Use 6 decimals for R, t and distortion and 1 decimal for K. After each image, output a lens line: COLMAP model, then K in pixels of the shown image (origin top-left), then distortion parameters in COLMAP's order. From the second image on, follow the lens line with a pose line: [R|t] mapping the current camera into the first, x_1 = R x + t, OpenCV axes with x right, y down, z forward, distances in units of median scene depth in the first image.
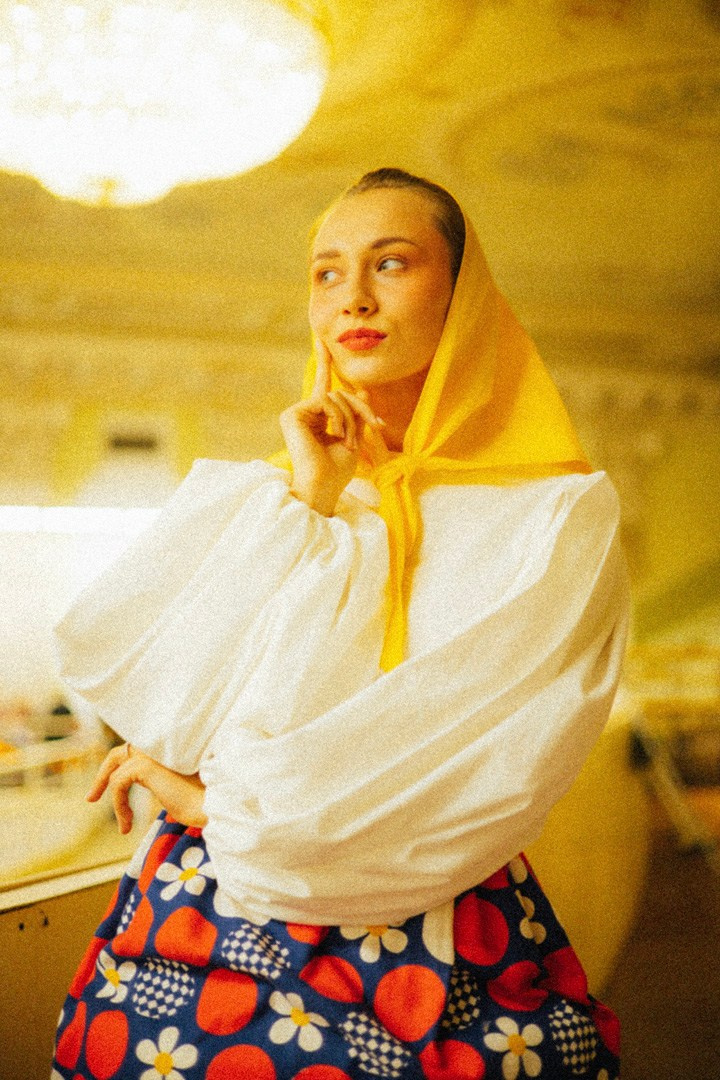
lens RADIAL K [[1515.6, 0, 360.0], [0, 1515.6, 540.0], [0, 0, 1]] dist [0.061012, -0.270607]
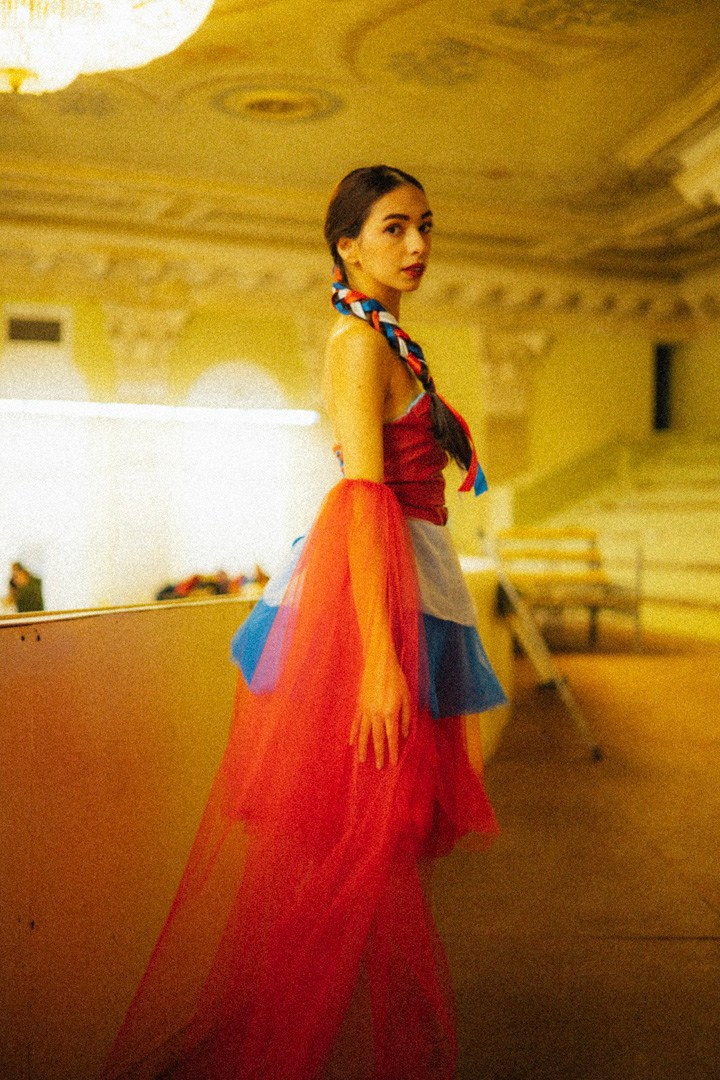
lens RADIAL K [[1511.3, 0, 360.0], [0, 1511.3, 540.0], [0, 0, 1]] dist [0.049613, -0.204683]
pose [[0.997604, 0.007706, 0.068757, 0.000243], [-0.012228, 0.997772, 0.065584, 0.012038], [-0.068098, -0.066267, 0.995475, -0.062896]]
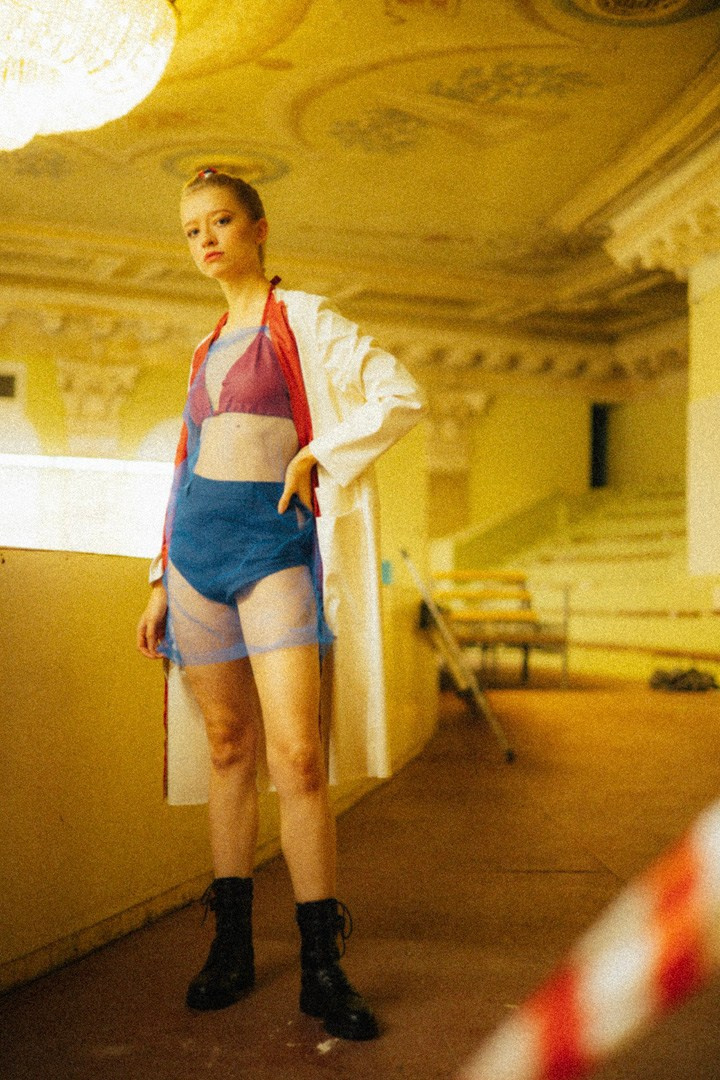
lens RADIAL K [[1511.3, 0, 360.0], [0, 1511.3, 540.0], [0, 0, 1]] dist [0.049613, -0.204683]
pose [[0.994854, 0.015877, 0.100070, 0.004757], [-0.018016, 0.999627, 0.020506, 0.027820], [-0.099707, -0.022203, 0.994769, -0.108292]]
